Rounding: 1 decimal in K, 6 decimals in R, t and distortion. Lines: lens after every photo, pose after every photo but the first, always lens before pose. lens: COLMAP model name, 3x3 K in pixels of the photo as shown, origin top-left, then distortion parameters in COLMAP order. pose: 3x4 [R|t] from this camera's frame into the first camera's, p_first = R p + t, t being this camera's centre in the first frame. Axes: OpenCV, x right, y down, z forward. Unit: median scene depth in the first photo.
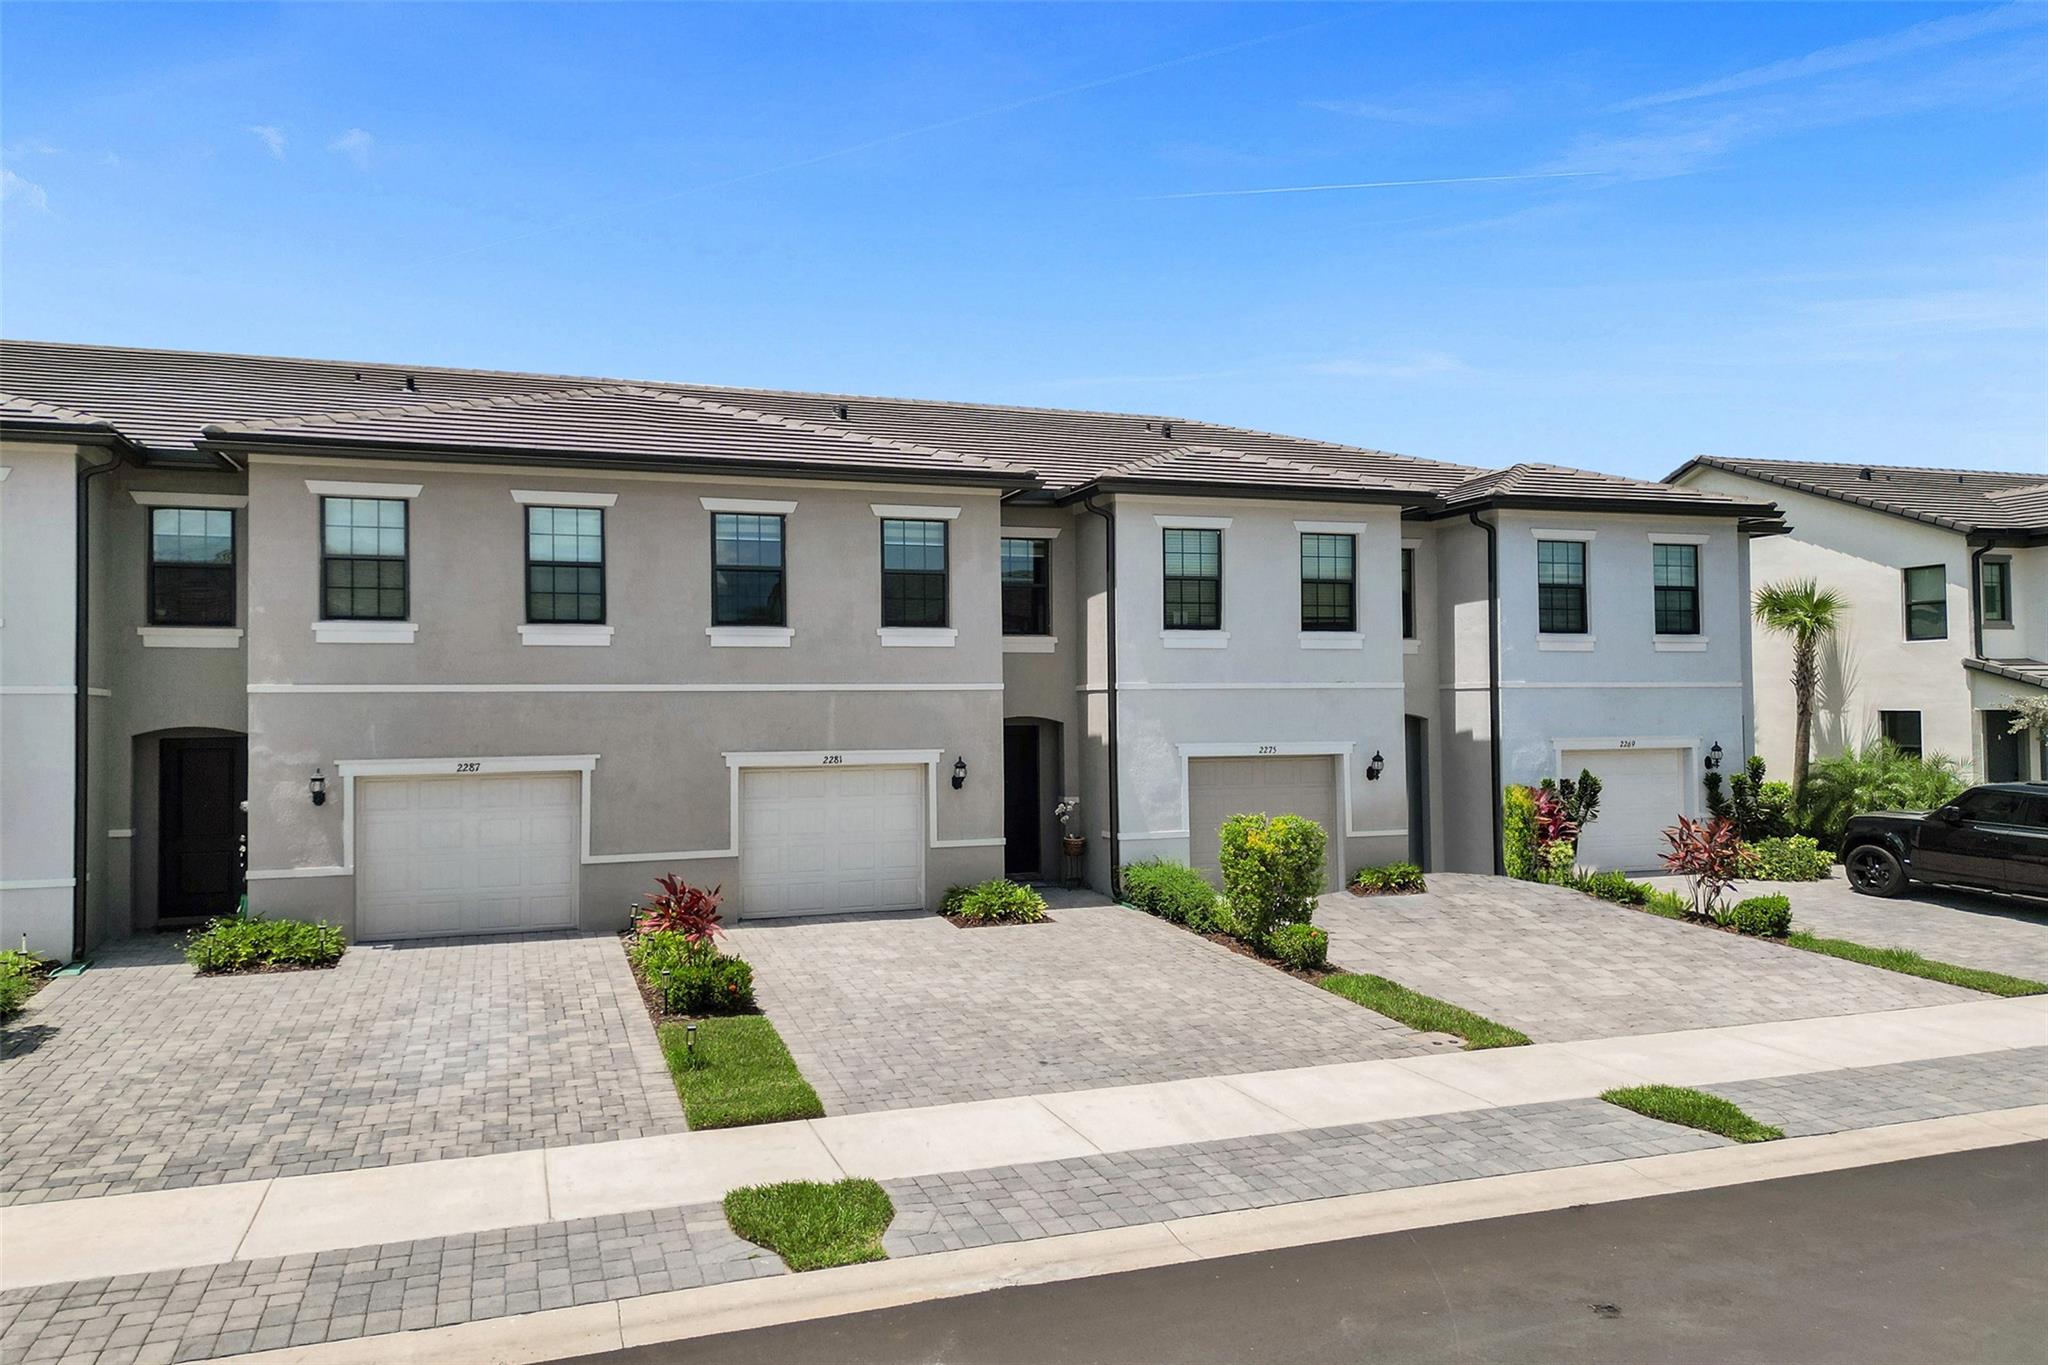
lens RADIAL K [[1402.2, 0, 1024.0], [0, 1402.2, 682.5], [0, 0, 1]] dist [0.066806, -0.066636]
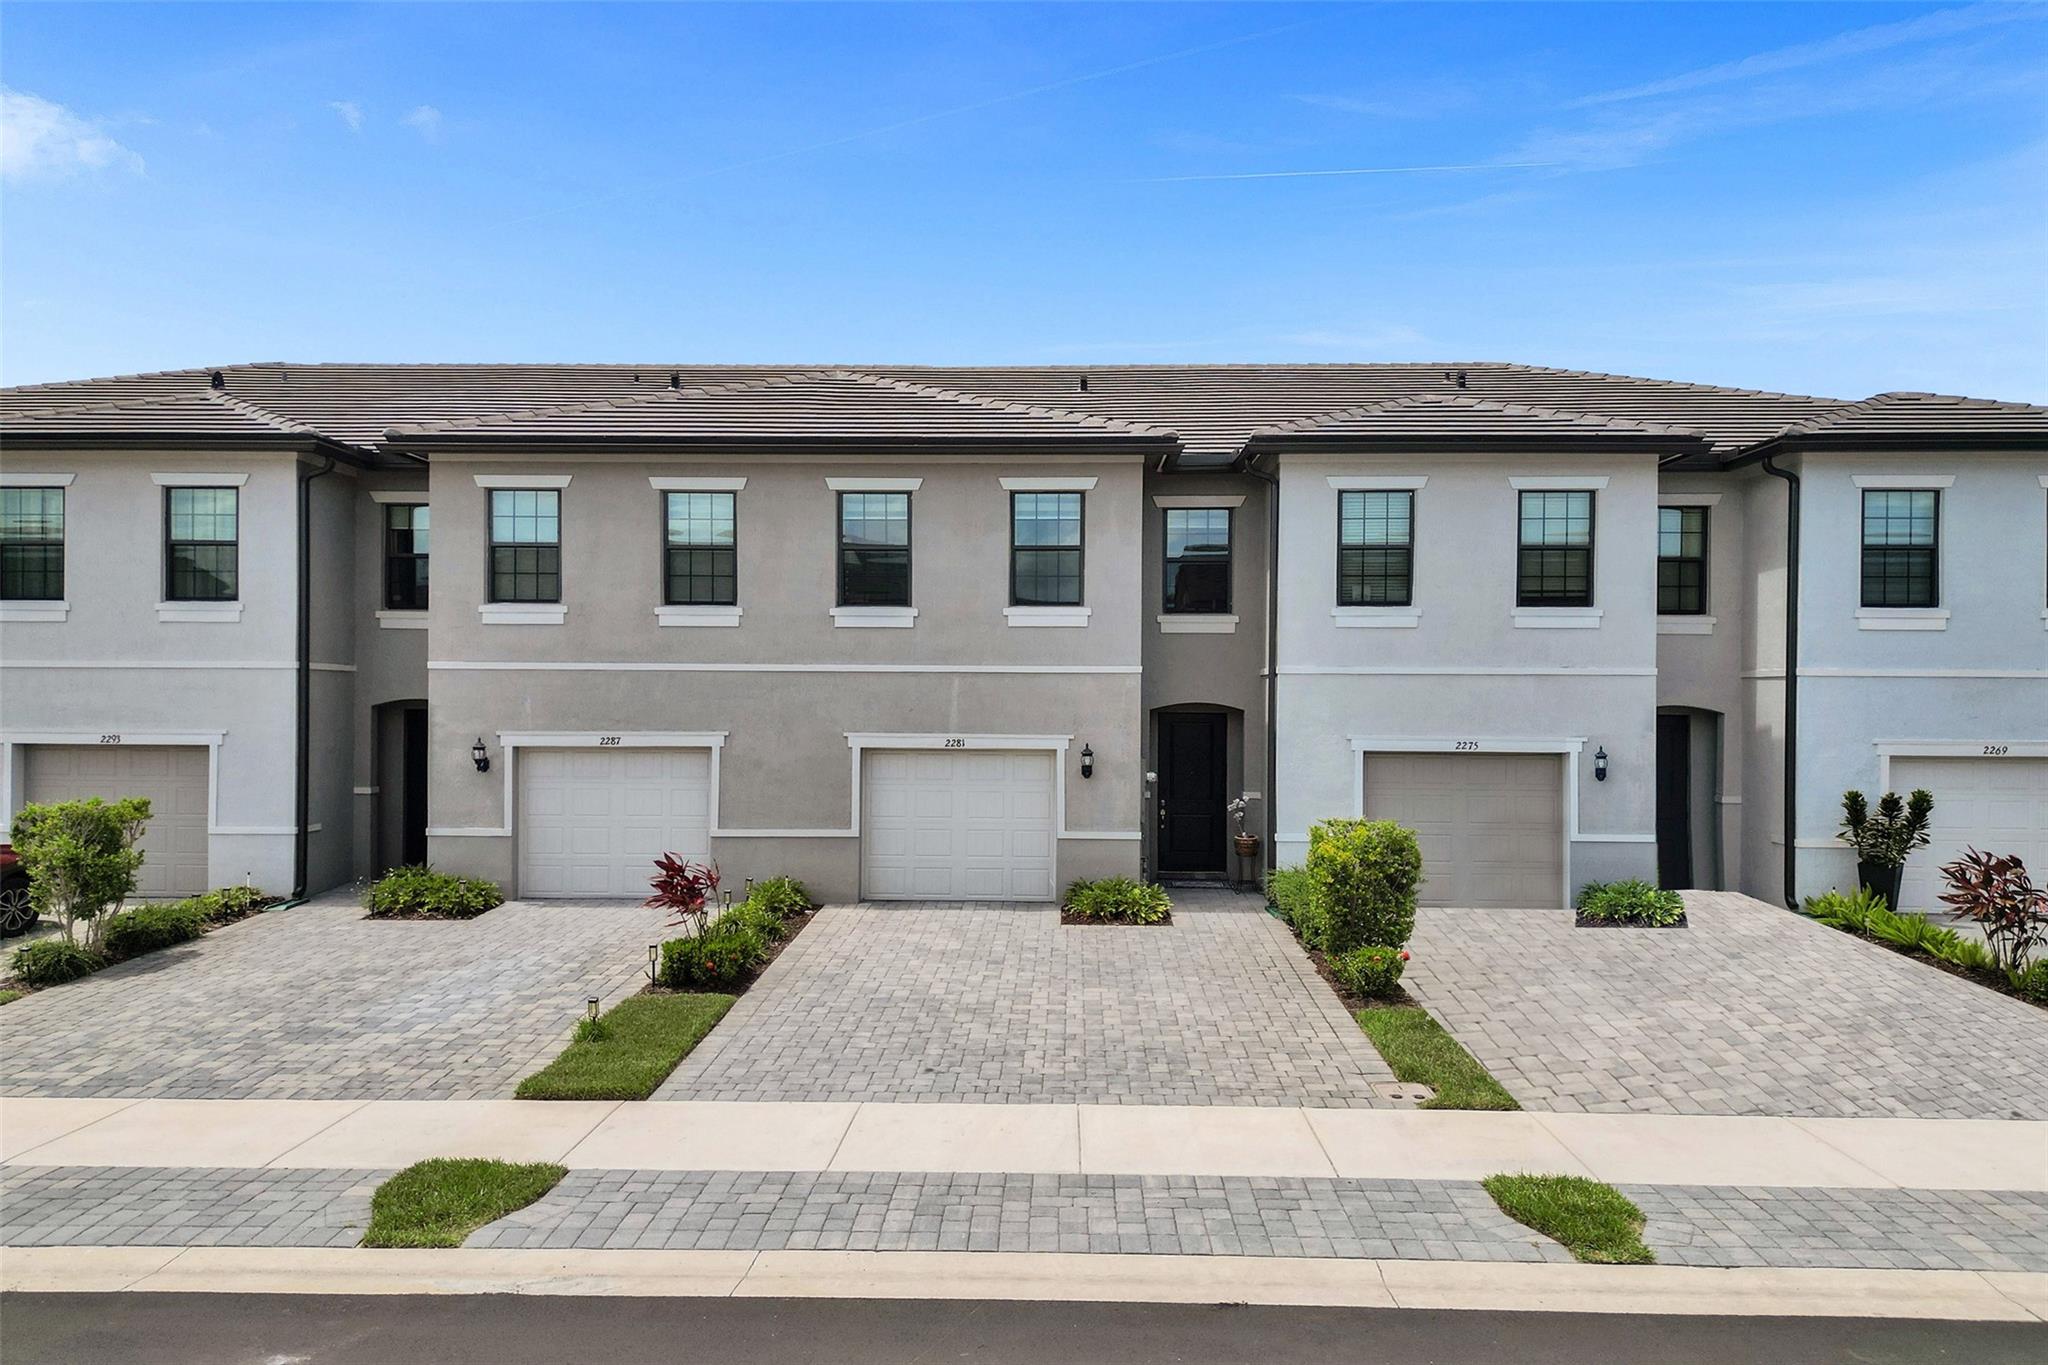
lens RADIAL K [[1437.5, 0, 959.6], [0, 1437.5, 700.5], [0, 0, 1]] dist [0.067762, -0.070946]
pose [[0.938813, 0.015700, -0.344071, 0.233862], [-0.007429, 0.999651, 0.025346, 0.000406], [0.344348, -0.021239, 0.938602, 0.074725]]
